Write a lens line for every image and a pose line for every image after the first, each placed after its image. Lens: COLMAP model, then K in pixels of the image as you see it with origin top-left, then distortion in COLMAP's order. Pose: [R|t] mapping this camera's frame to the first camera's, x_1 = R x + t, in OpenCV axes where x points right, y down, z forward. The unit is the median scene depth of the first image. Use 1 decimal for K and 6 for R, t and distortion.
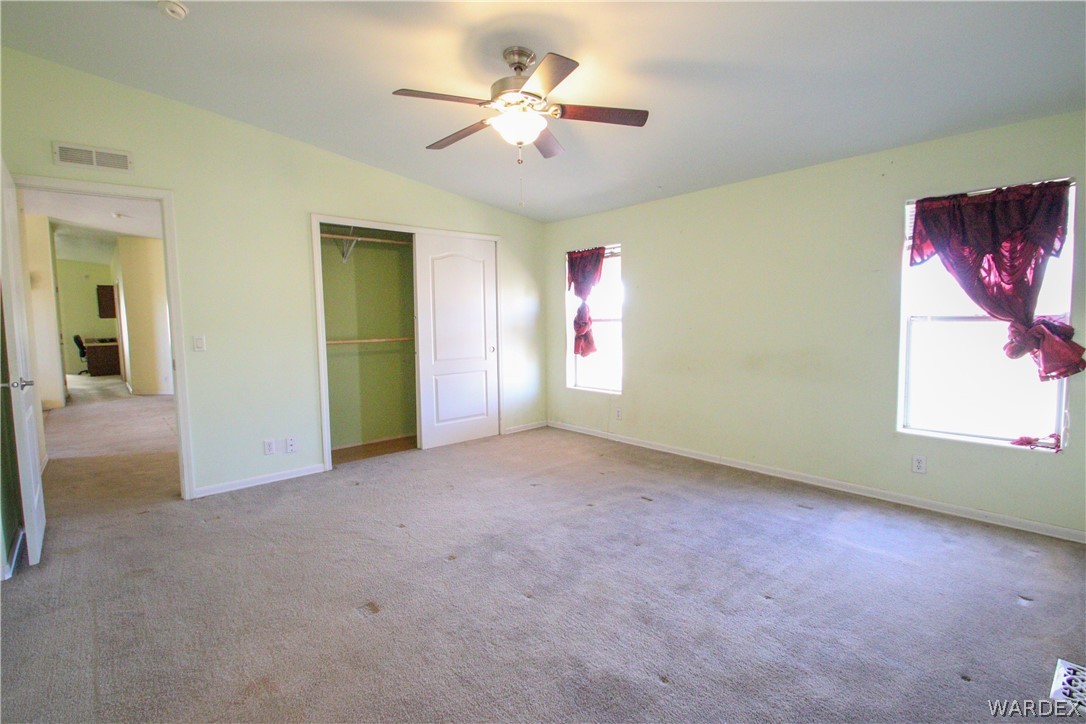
lens RADIAL K [[506.2, 0, 522.8], [0, 506.2, 363.0], [0, 0, 1]] dist [-0.005640, -0.009382]
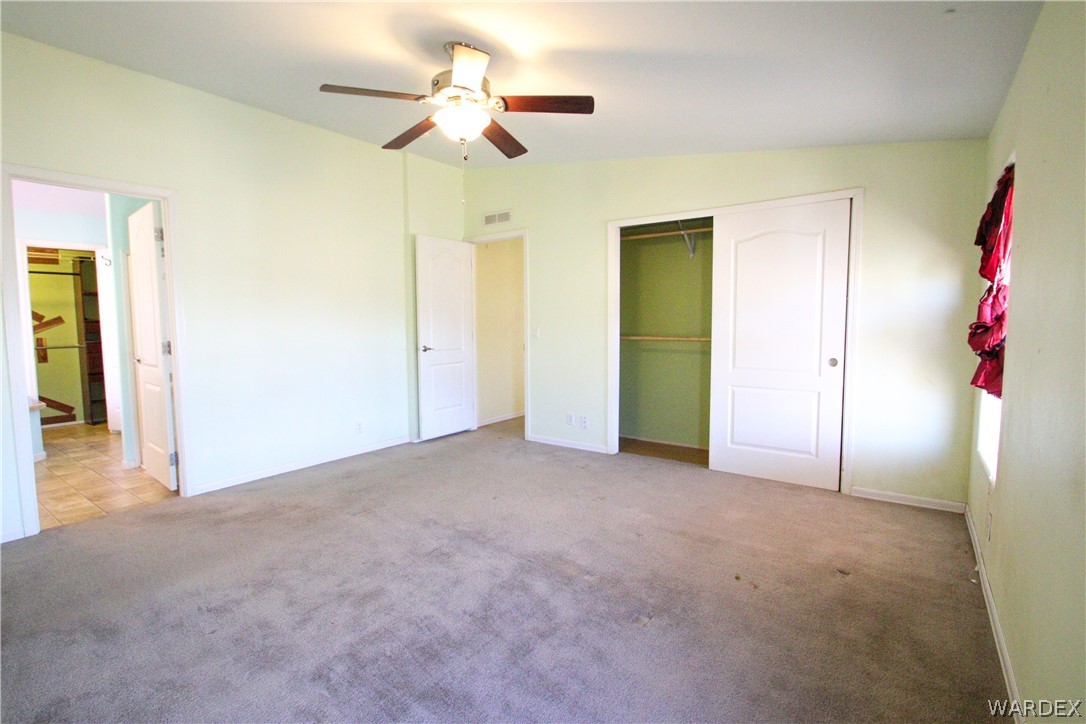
lens RADIAL K [[506.2, 0, 542.7], [0, 506.2, 363.4], [0, 0, 1]] dist [-0.005640, -0.009382]
pose [[0.218722, 0.098605, -0.970792, 0.624829], [-0.080566, 0.993309, 0.082740, -0.061698], [0.972455, 0.060116, 0.225203, 0.588282]]
